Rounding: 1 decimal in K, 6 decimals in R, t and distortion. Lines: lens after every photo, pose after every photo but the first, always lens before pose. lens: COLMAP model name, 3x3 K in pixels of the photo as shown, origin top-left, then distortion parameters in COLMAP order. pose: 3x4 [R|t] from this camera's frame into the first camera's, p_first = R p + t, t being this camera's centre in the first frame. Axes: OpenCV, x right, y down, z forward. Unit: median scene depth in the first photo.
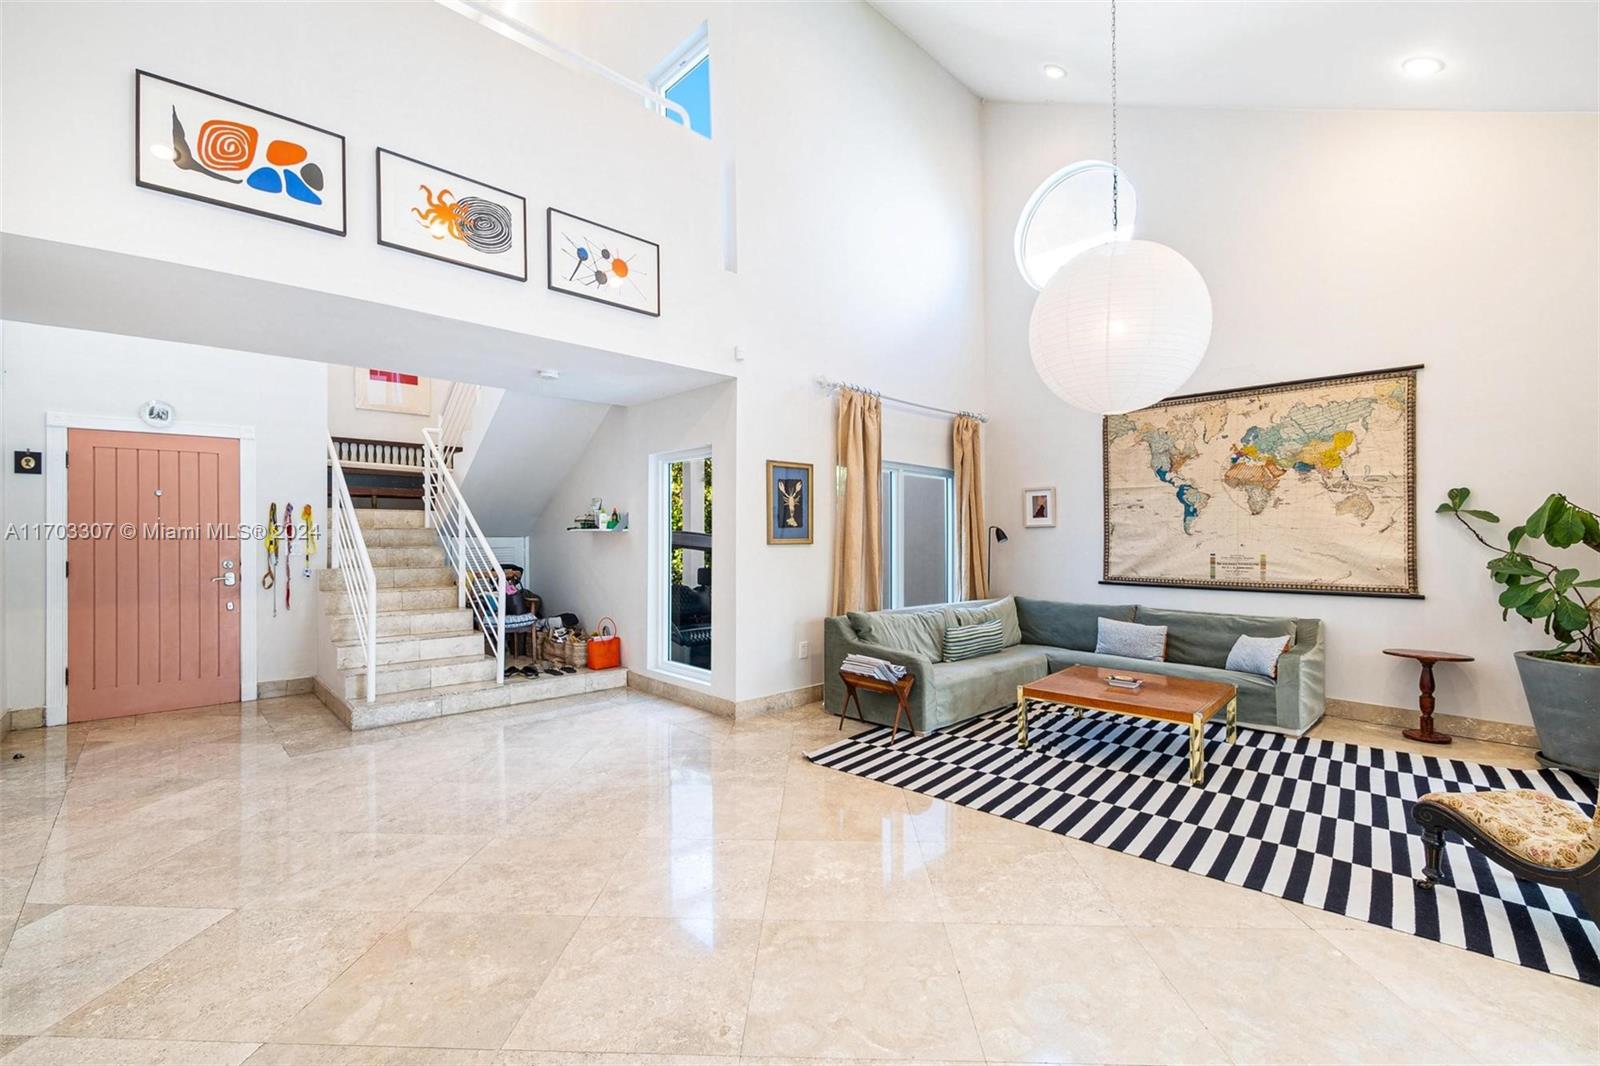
lens RADIAL K [[662.4, 0, 806.7], [0, 662.4, 534.6], [0, 0, 1]] dist [-0.006398, 0.001863]
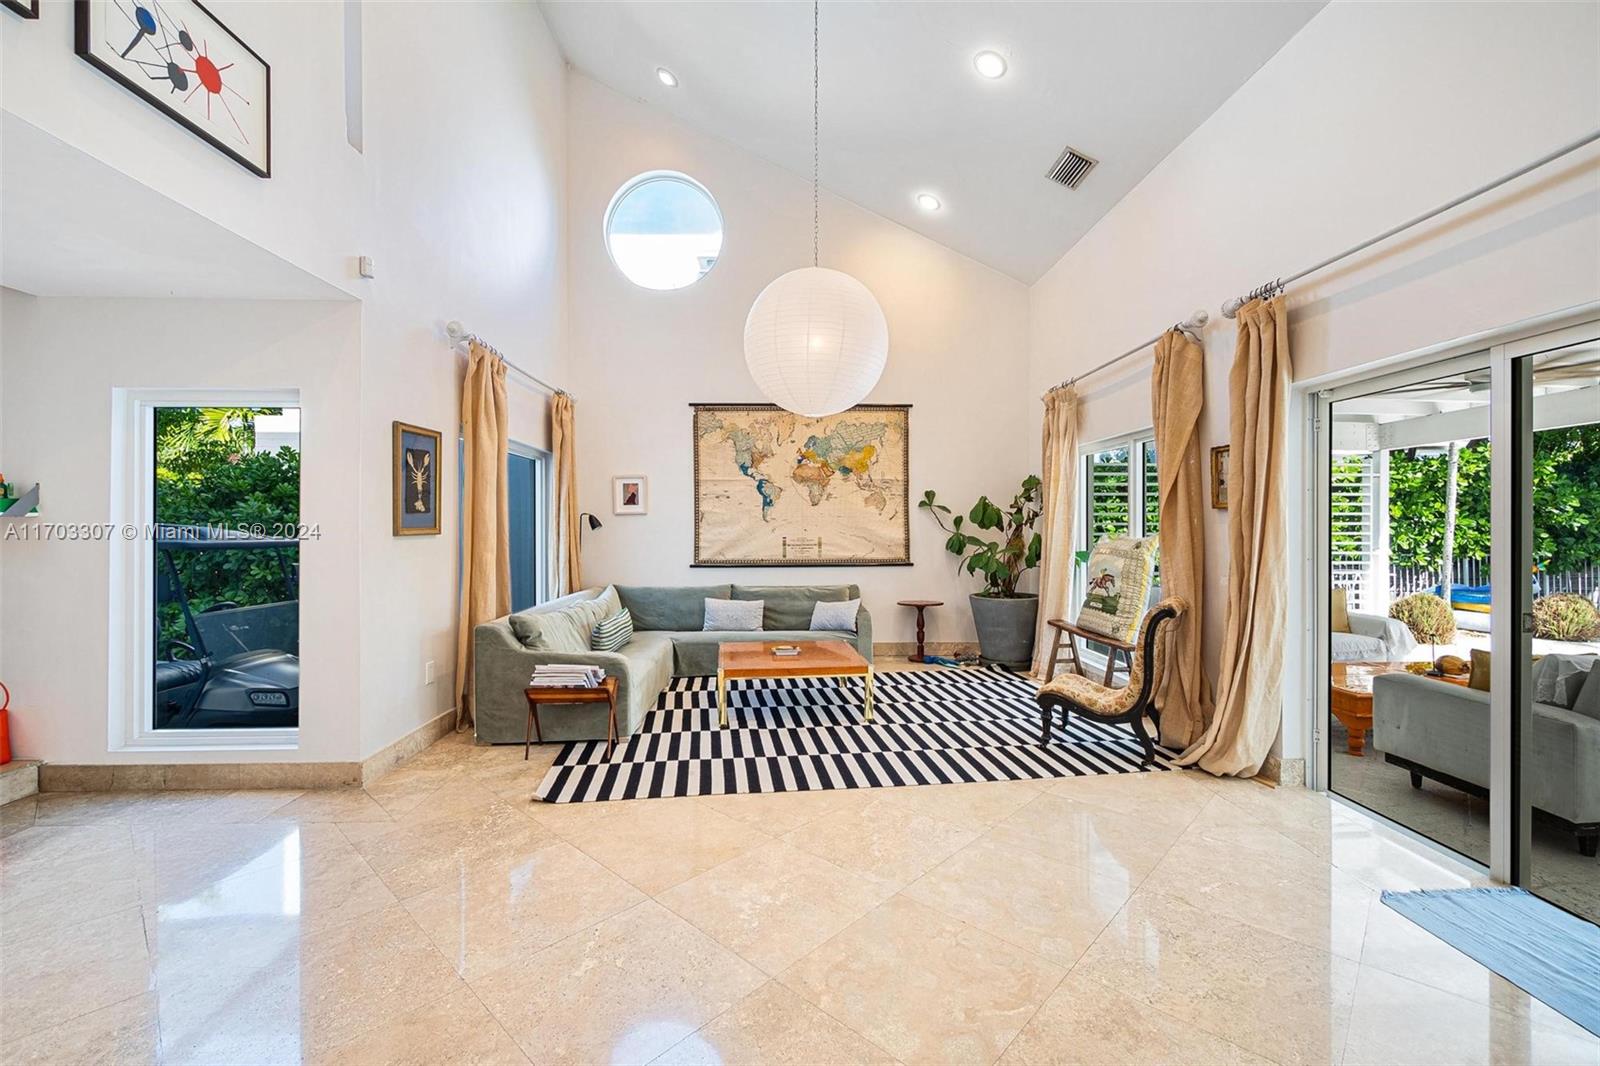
lens RADIAL K [[662.4, 0, 792.7], [0, 662.4, 519.4], [0, 0, 1]] dist [-0.006398, 0.001863]
pose [[0.683715, 0.000088, 0.729750, -0.303996], [0.002741, 0.999993, -0.002689, -0.000580], [-0.729744, 0.003838, 0.683709, 0.183280]]
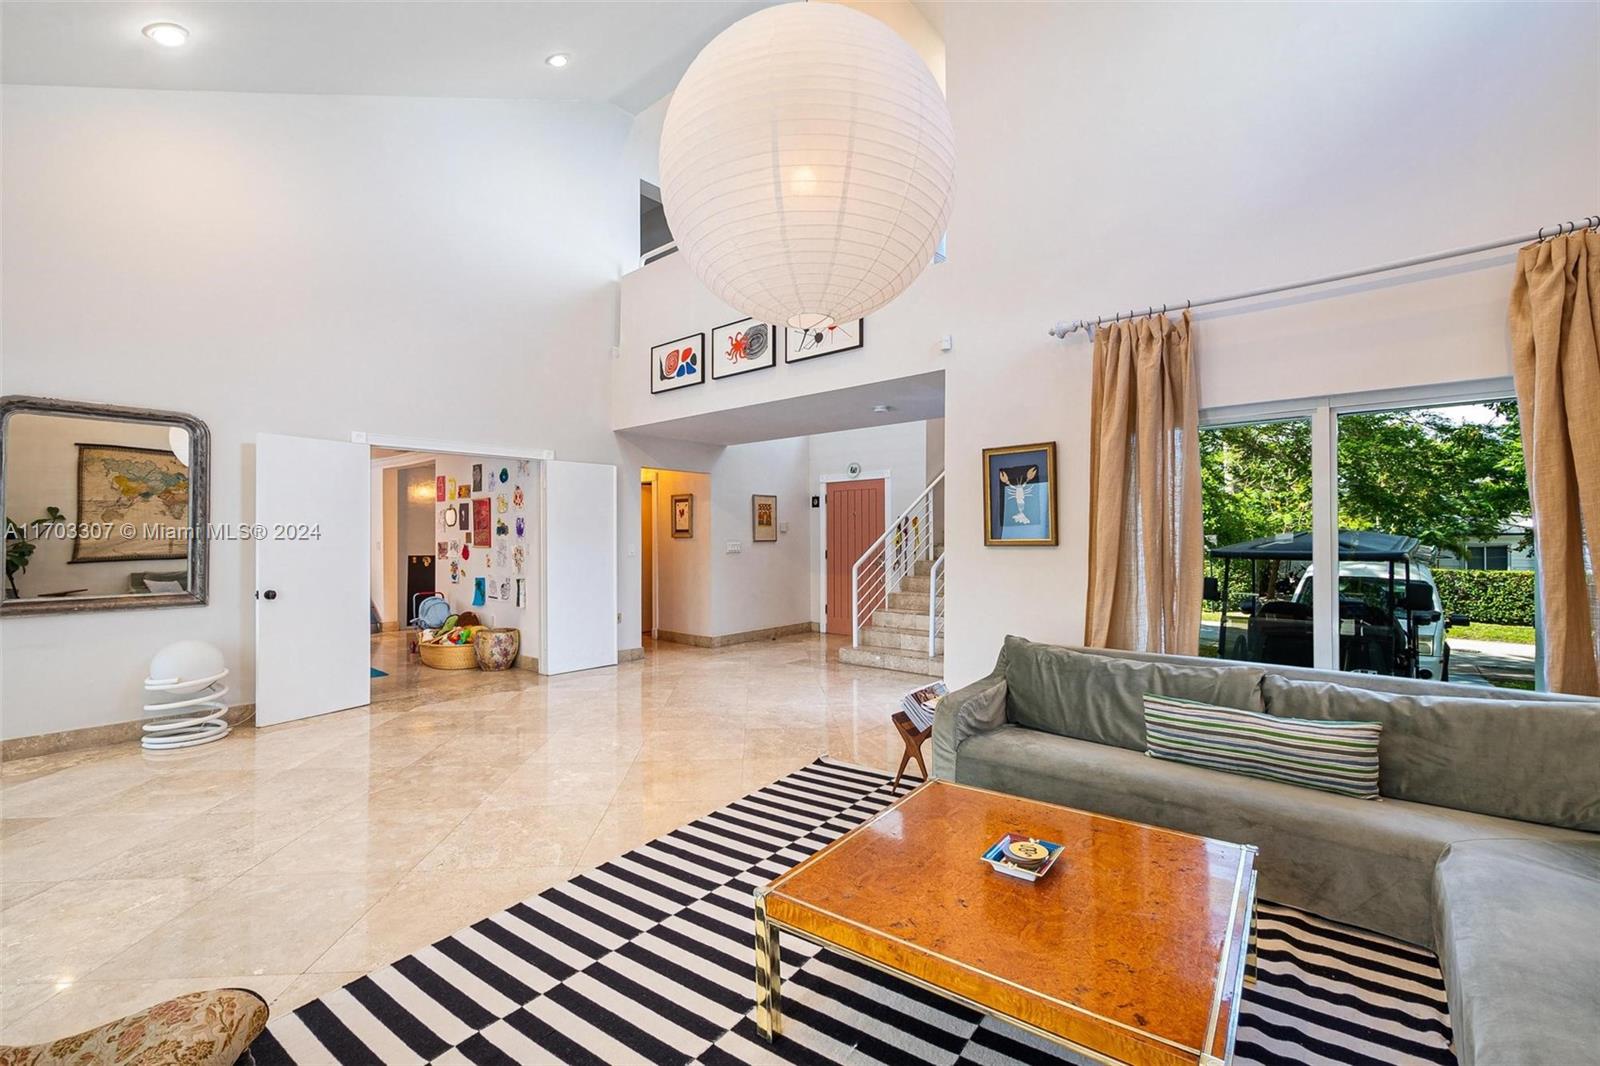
lens RADIAL K [[662.4, 0, 845.9], [0, 662.4, 504.0], [0, 0, 1]] dist [-0.006398, 0.001863]
pose [[0.146697, -0.052863, -0.987768, 0.809201], [0.001165, 0.998580, -0.053269, 0.007250], [0.989181, 0.006664, 0.146551, 0.719417]]
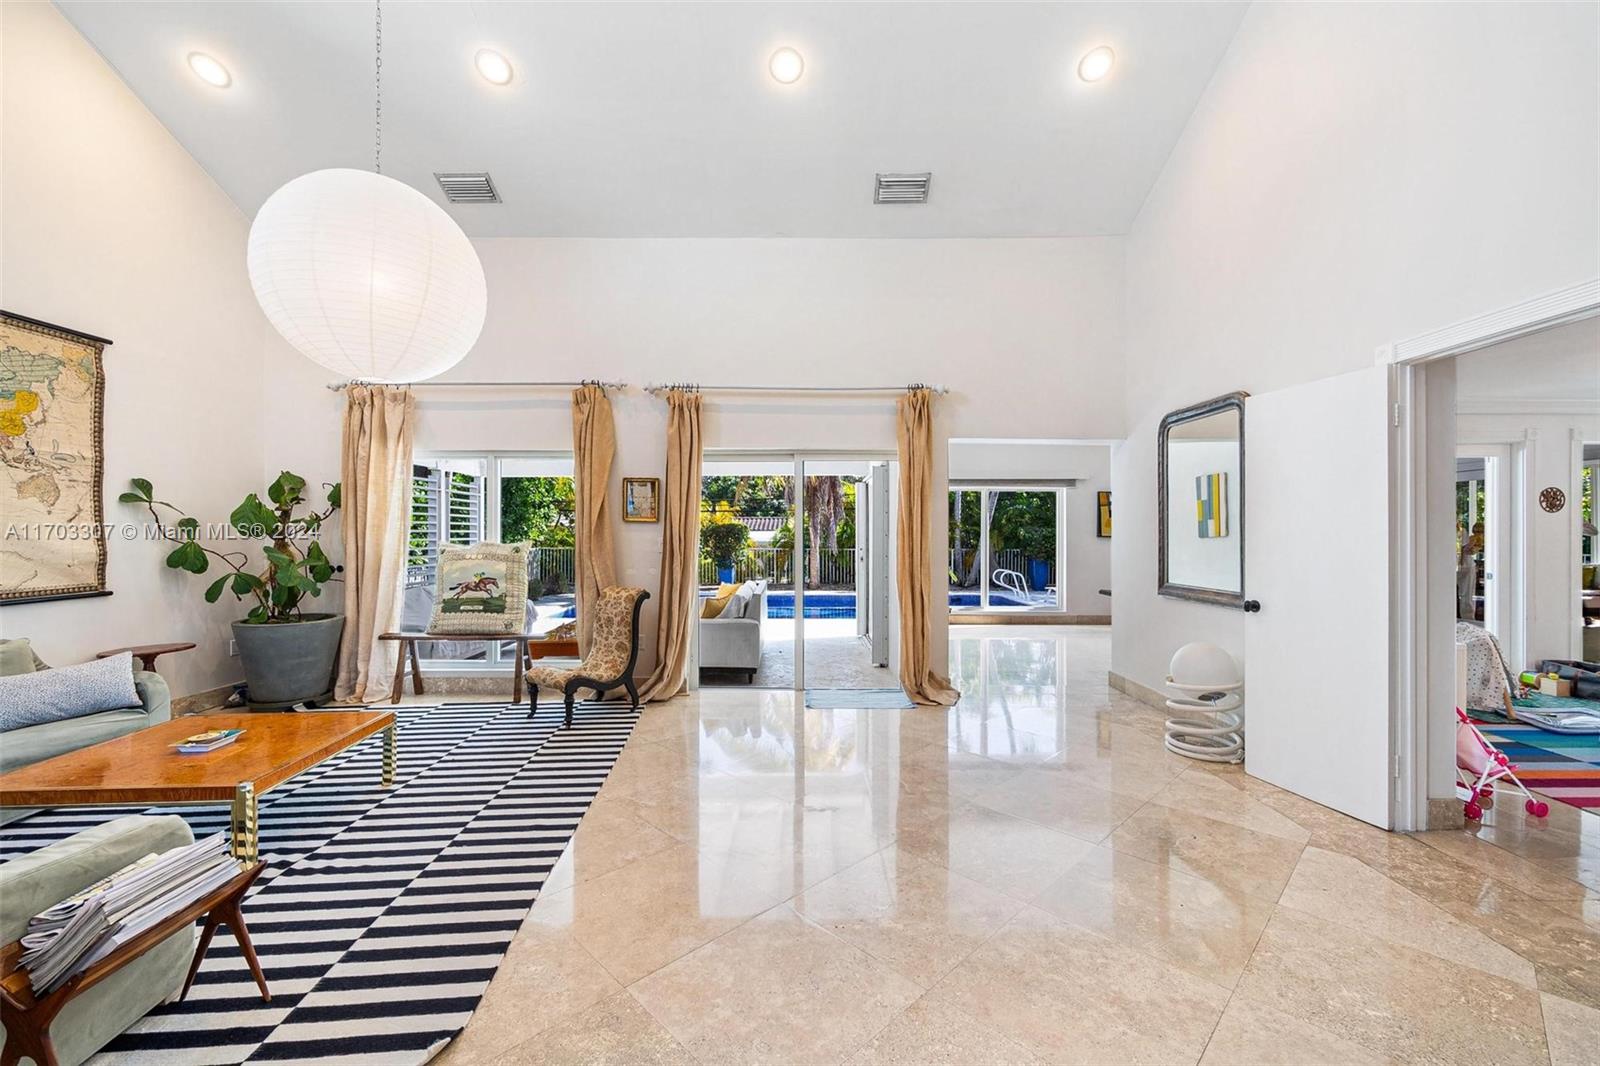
lens RADIAL K [[662.4, 0, 787.7], [0, 662.4, 526.1], [0, 0, 1]] dist [-0.006398, 0.001863]
pose [[-0.697454, -0.000928, 0.716629, -0.373352], [-0.009197, 0.999928, -0.007657, 0.000017], [-0.716570, -0.011931, -0.697413, 0.923976]]
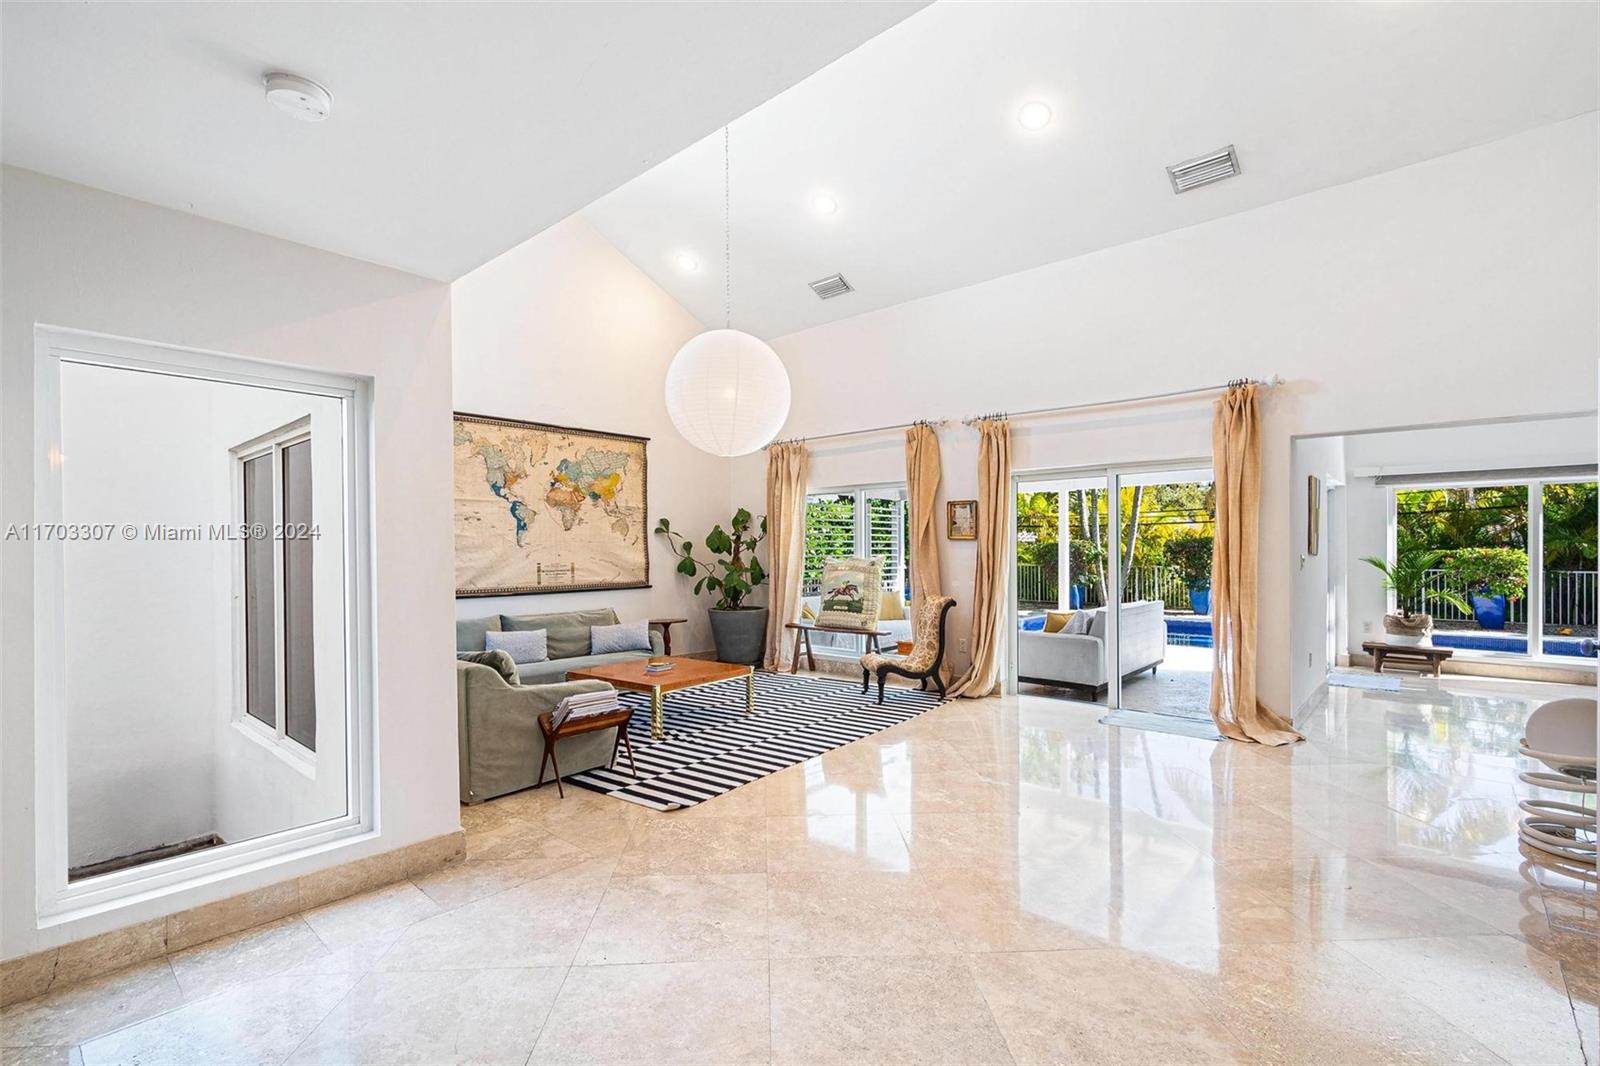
lens RADIAL K [[714.4, 0, 768.3], [0, 714.4, 547.1], [0, 0, 1]] dist [-0.003367, 0.000452]
pose [[-0.027202, -0.002303, 0.999627, -0.748286], [-0.000056, 0.999997, 0.002302, -0.002264], [-0.999630, 0.000007, -0.027202, 0.733435]]
